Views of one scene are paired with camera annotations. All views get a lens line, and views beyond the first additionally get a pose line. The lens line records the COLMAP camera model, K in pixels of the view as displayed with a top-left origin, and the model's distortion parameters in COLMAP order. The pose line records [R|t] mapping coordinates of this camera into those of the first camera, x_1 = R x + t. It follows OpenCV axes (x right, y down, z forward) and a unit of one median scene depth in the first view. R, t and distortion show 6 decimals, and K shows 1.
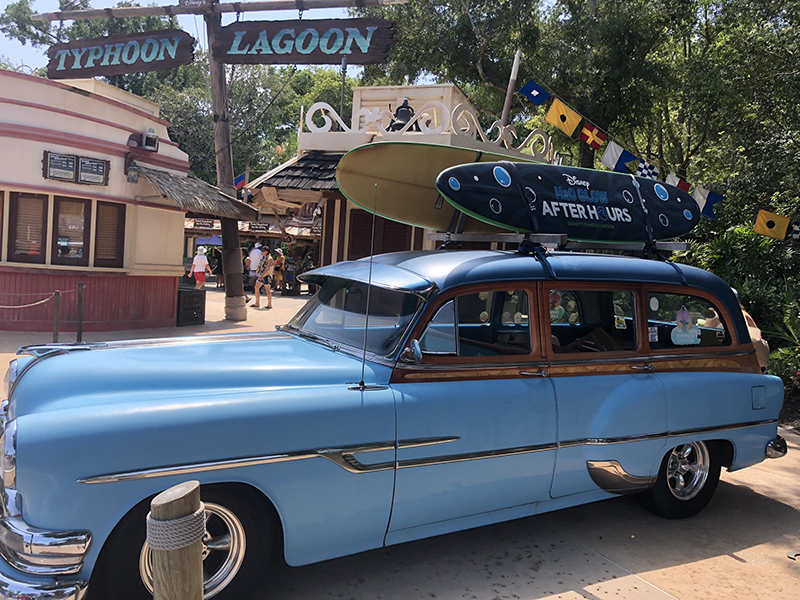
lens RADIAL K [[632.0, 0, 400.0], [0, 632.0, 300.0], [0, 0, 1]] dist [0.004583, 0.009981]
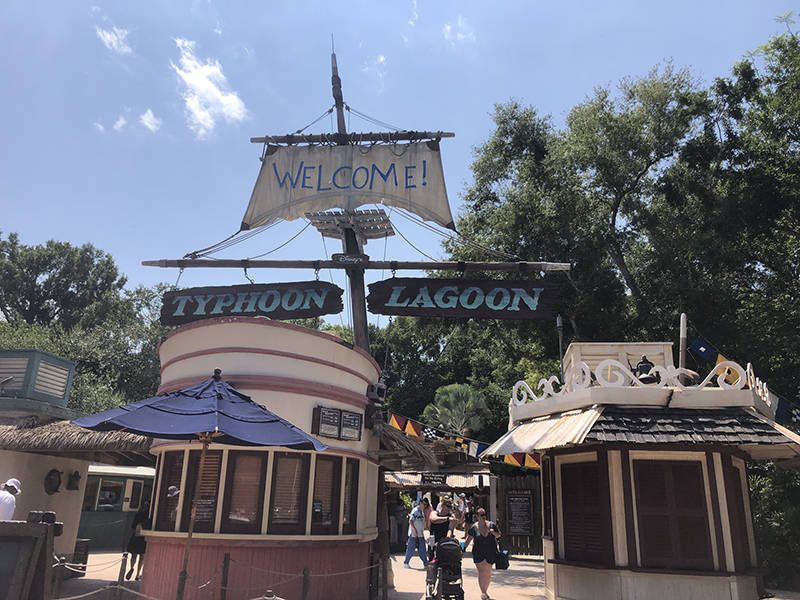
lens RADIAL K [[632.0, 0, 400.0], [0, 632.0, 300.0], [0, 0, 1]] dist [0.004583, 0.009981]
pose [[0.970577, 0.028841, 0.239056, -0.533014], [0.057571, 0.936211, -0.346691, -0.040907], [-0.233806, 0.350253, 0.907005, 0.056574]]
